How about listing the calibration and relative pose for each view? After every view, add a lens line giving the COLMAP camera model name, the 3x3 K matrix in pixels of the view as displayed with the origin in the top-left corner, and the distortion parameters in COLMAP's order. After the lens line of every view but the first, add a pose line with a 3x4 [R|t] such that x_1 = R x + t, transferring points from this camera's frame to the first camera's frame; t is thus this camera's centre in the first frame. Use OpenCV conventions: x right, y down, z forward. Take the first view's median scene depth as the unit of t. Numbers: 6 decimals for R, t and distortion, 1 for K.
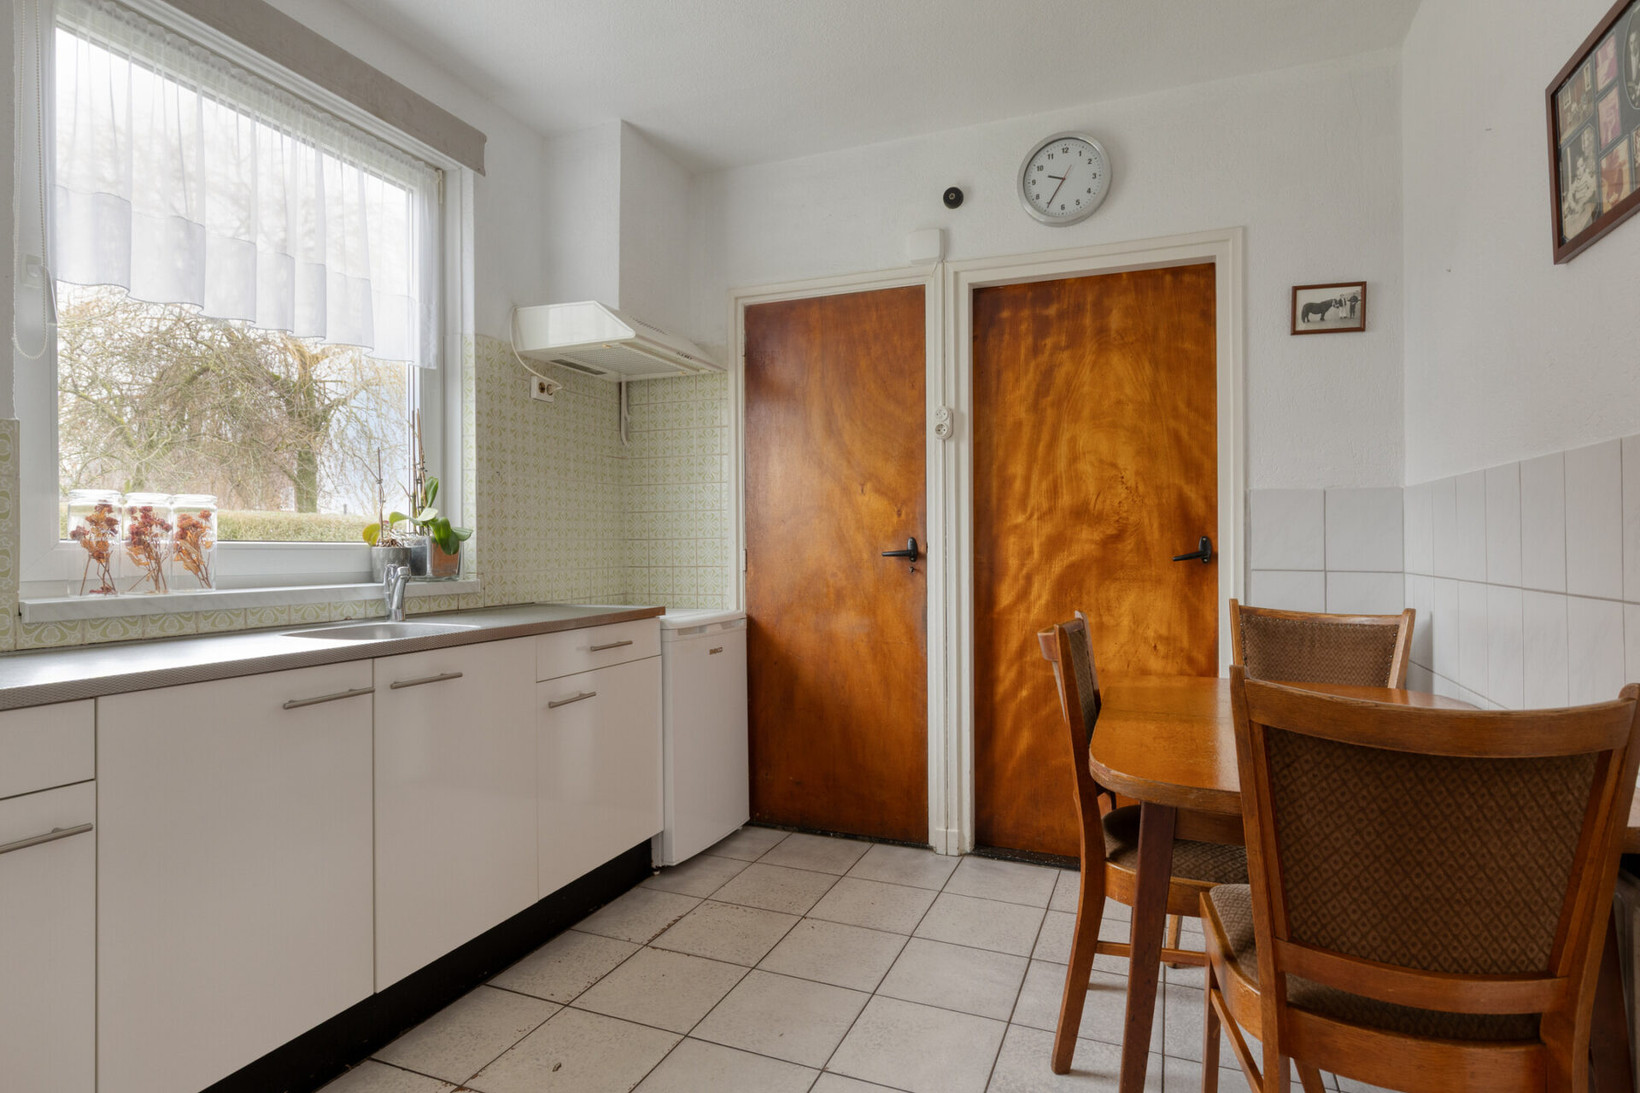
lens RADIAL K [[857.2, 0, 817.5], [0, 857.2, 541.1], [0, 0, 1]] dist [-0.002767, -0.000816]
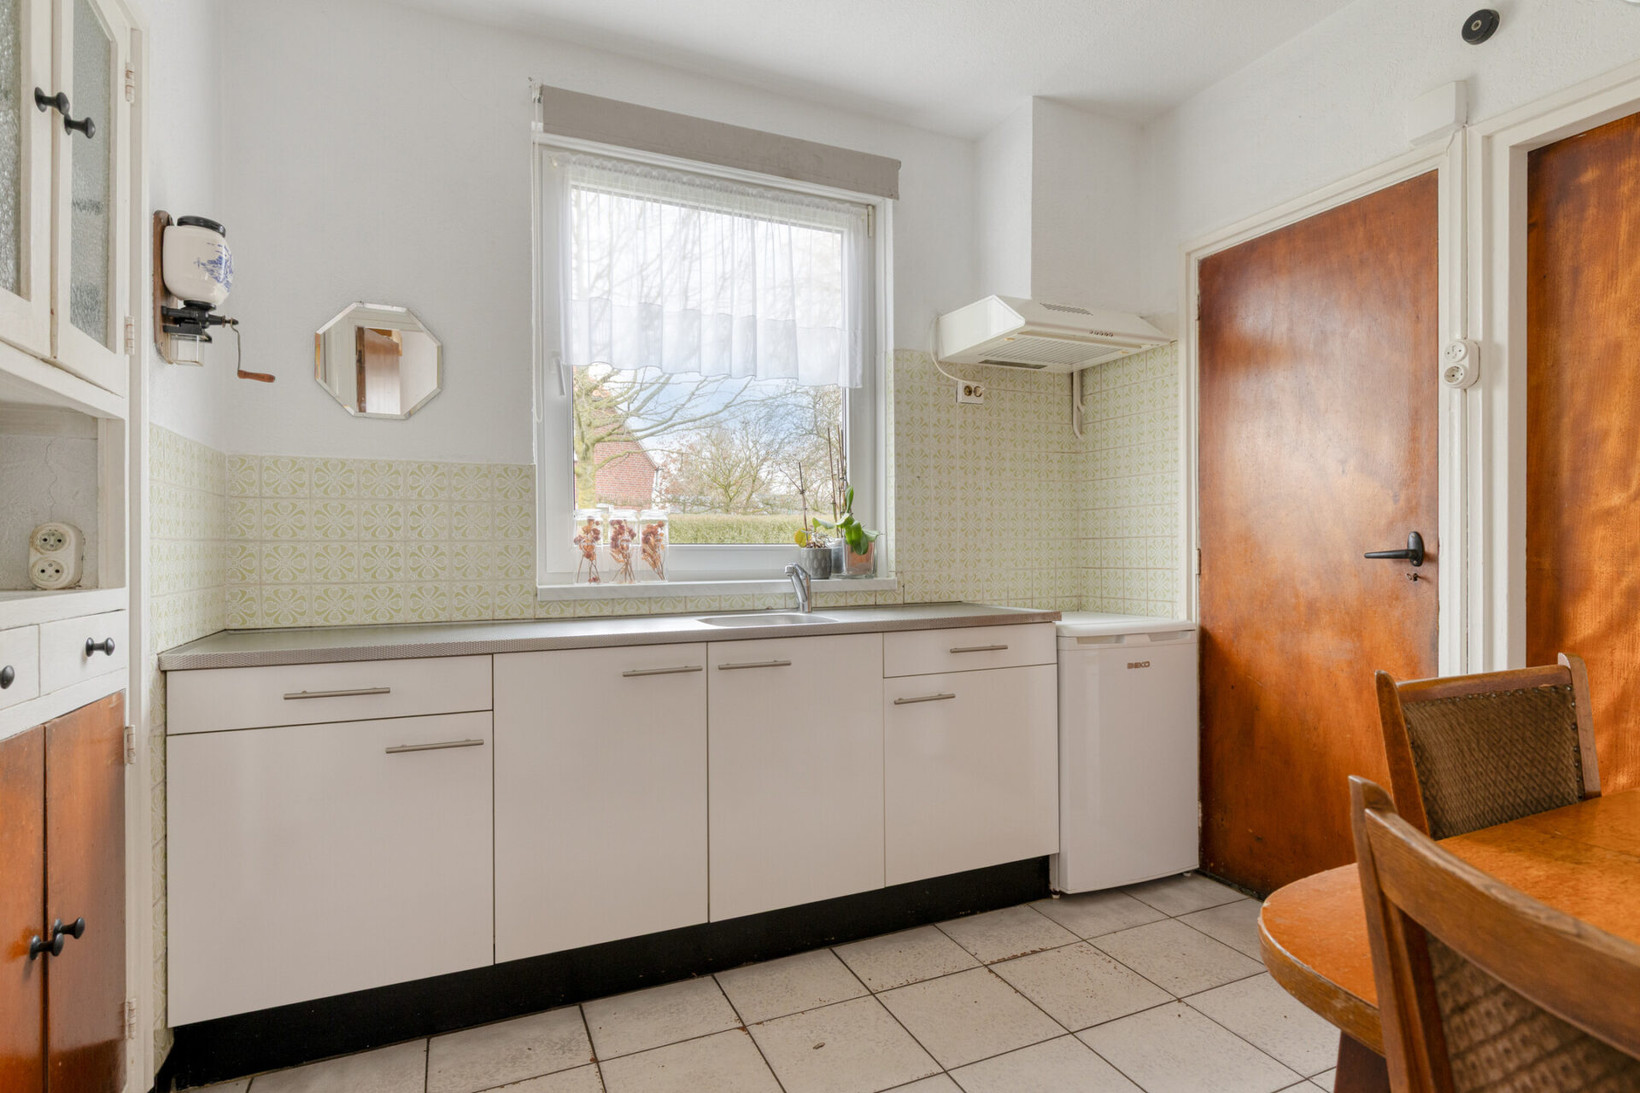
lens RADIAL K [[830.4, 0, 818.5], [0, 830.4, 552.8], [0, 0, 1]] dist [0.001164, -0.001208]
pose [[0.723082, 0.001275, -0.690761, 0.238029], [0.009664, 0.999882, 0.011962, -0.000059], [0.690694, -0.015325, 0.722984, 0.165758]]
